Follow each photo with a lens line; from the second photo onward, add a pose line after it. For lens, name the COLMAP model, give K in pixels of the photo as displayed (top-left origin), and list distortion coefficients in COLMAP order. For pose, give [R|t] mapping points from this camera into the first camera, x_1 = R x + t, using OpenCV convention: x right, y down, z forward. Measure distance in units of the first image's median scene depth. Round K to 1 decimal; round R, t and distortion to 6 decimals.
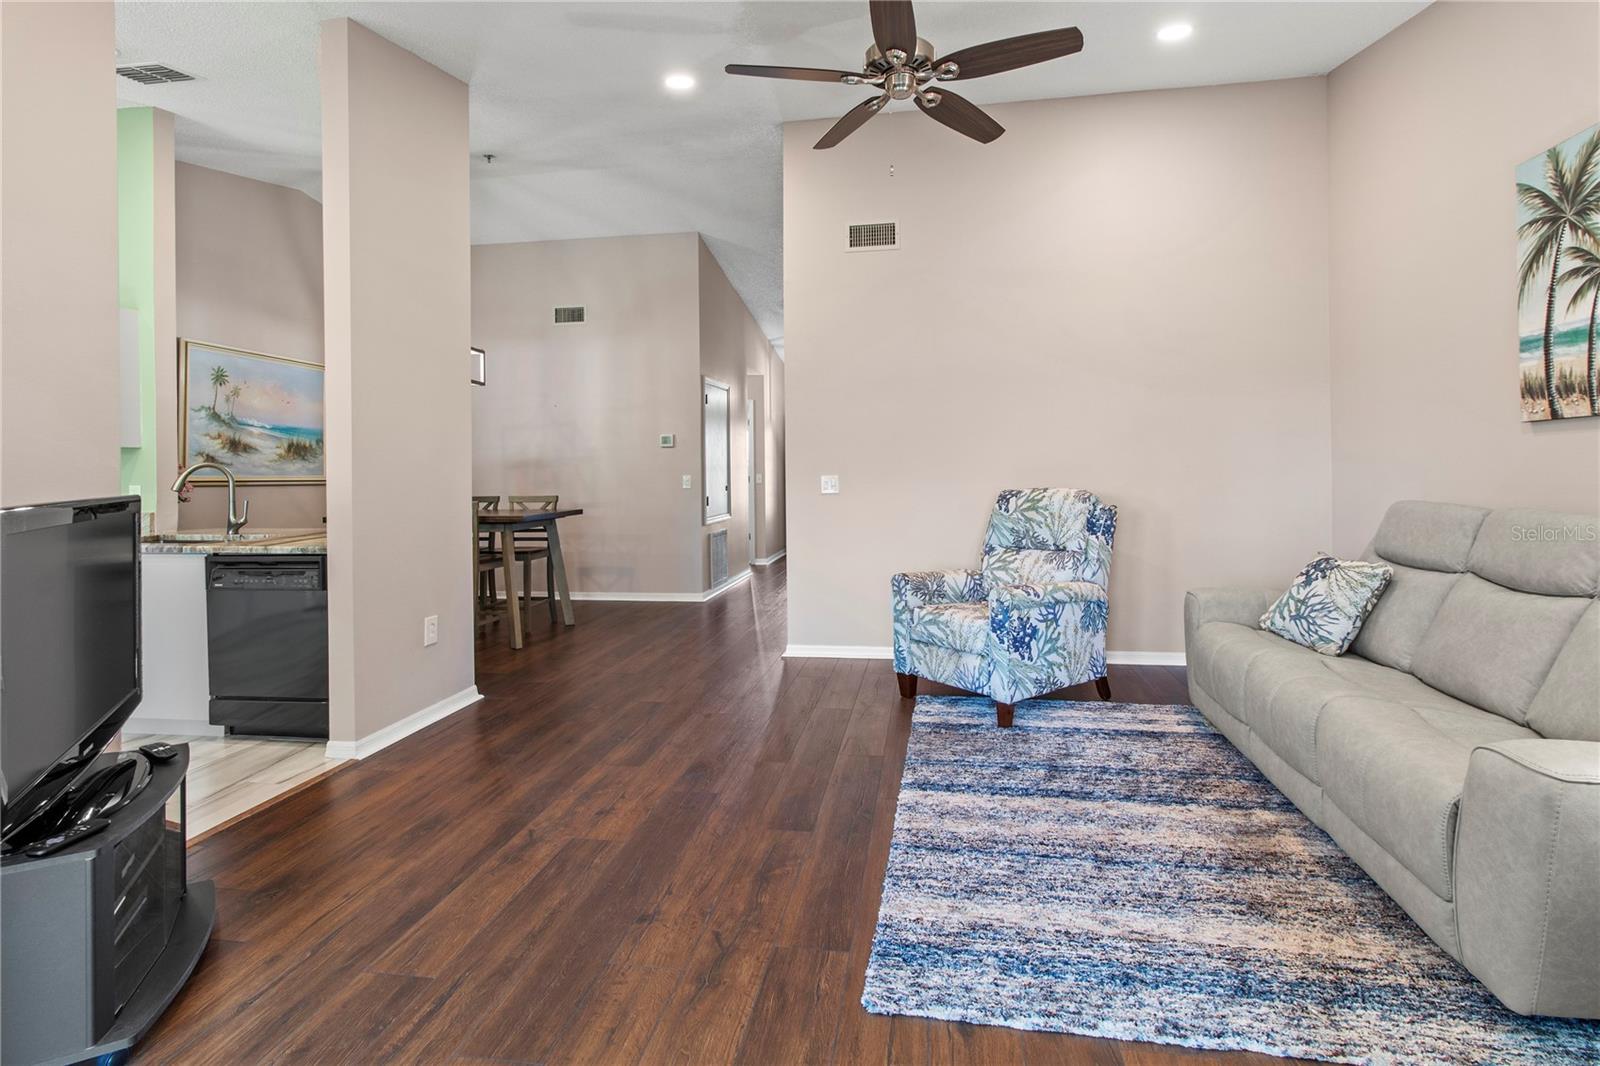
lens RADIAL K [[741.0, 0, 811.2], [0, 741.0, 468.2], [0, 0, 1]] dist [0.001410, 0.000108]
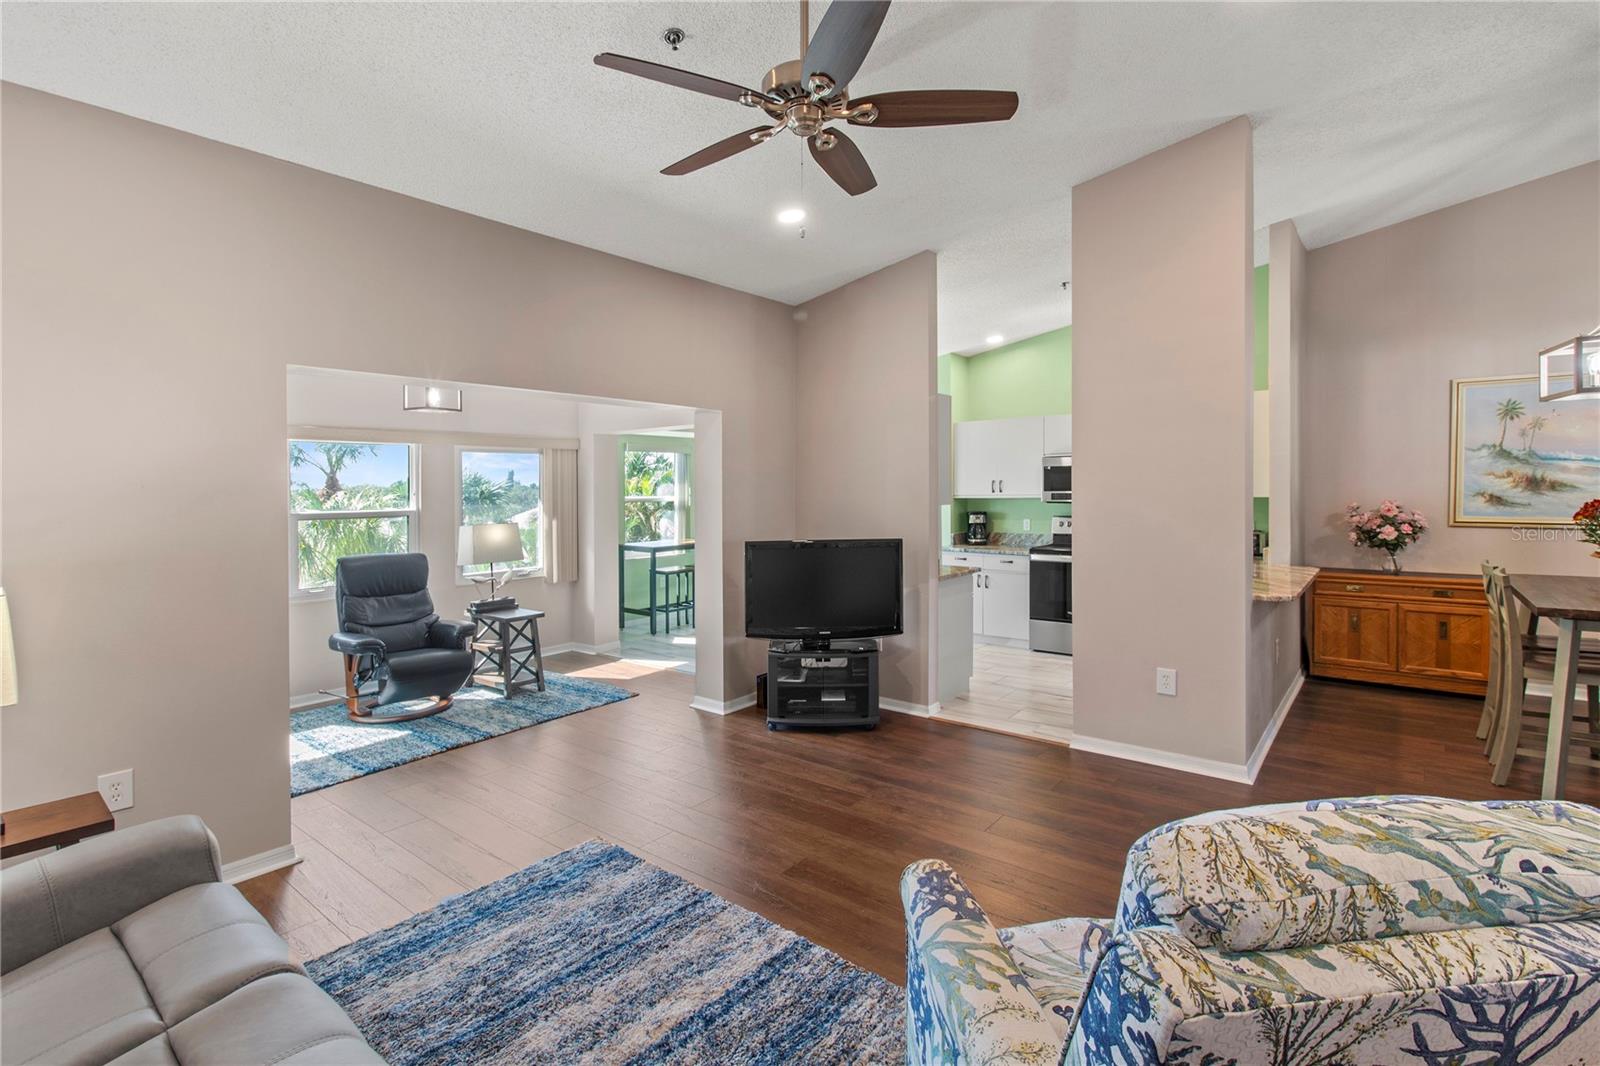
lens RADIAL K [[741.0, 0, 841.7], [0, 741.0, 488.3], [0, 0, 1]] dist [0.001410, 0.000108]
pose [[-0.453681, 0.016431, -0.891013, 0.803359], [0.017913, 0.999796, 0.009317, -0.097145], [0.890984, -0.011734, -0.453883, 1.328543]]
